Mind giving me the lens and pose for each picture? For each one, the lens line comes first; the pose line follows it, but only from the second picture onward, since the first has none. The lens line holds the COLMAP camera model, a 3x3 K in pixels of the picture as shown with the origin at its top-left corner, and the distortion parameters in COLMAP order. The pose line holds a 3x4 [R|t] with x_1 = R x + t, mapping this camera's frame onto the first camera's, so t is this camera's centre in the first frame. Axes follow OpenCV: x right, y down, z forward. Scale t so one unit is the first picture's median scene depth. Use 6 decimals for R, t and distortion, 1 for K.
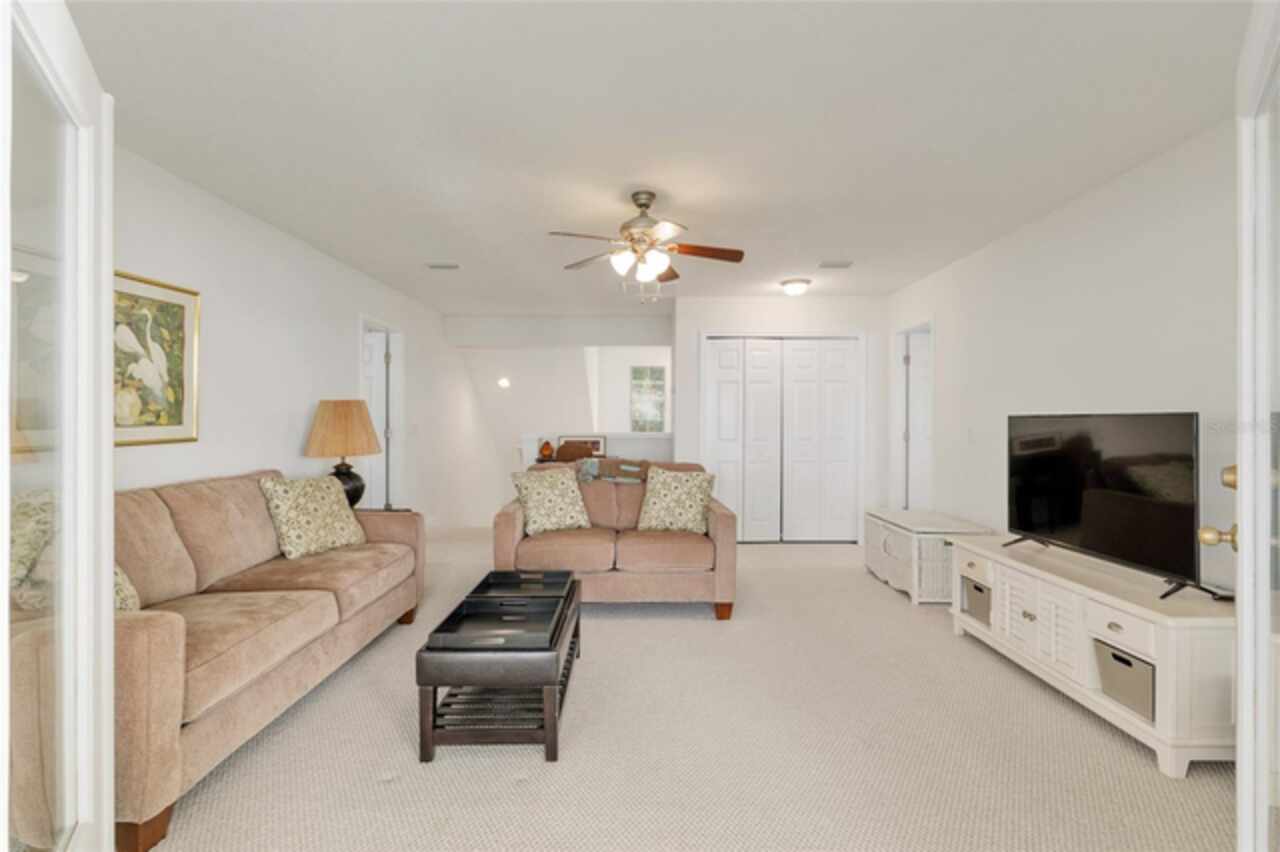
lens RADIAL K [[598.2, 0, 620.6], [0, 598.2, 423.9], [0, 0, 1]] dist [-0.001555, -0.001408]
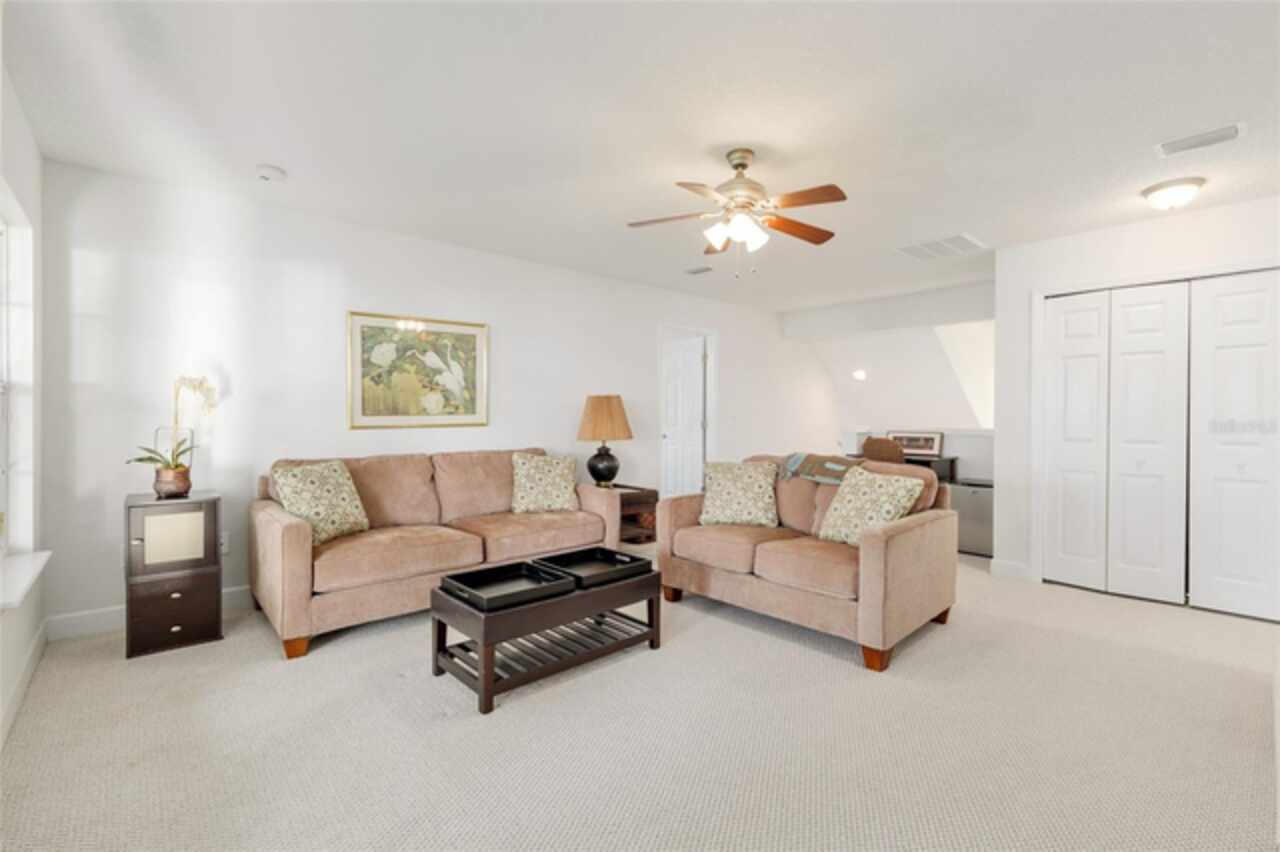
lens RADIAL K [[559.3, 0, 632.9], [0, 559.3, 419.5], [0, 0, 1]] dist [-0.006810, -0.000220]
pose [[0.678079, 0.004057, -0.734978, 0.544018], [-0.006235, 0.999981, -0.000233, 0.012188], [0.734963, 0.004741, 0.678091, 0.326492]]
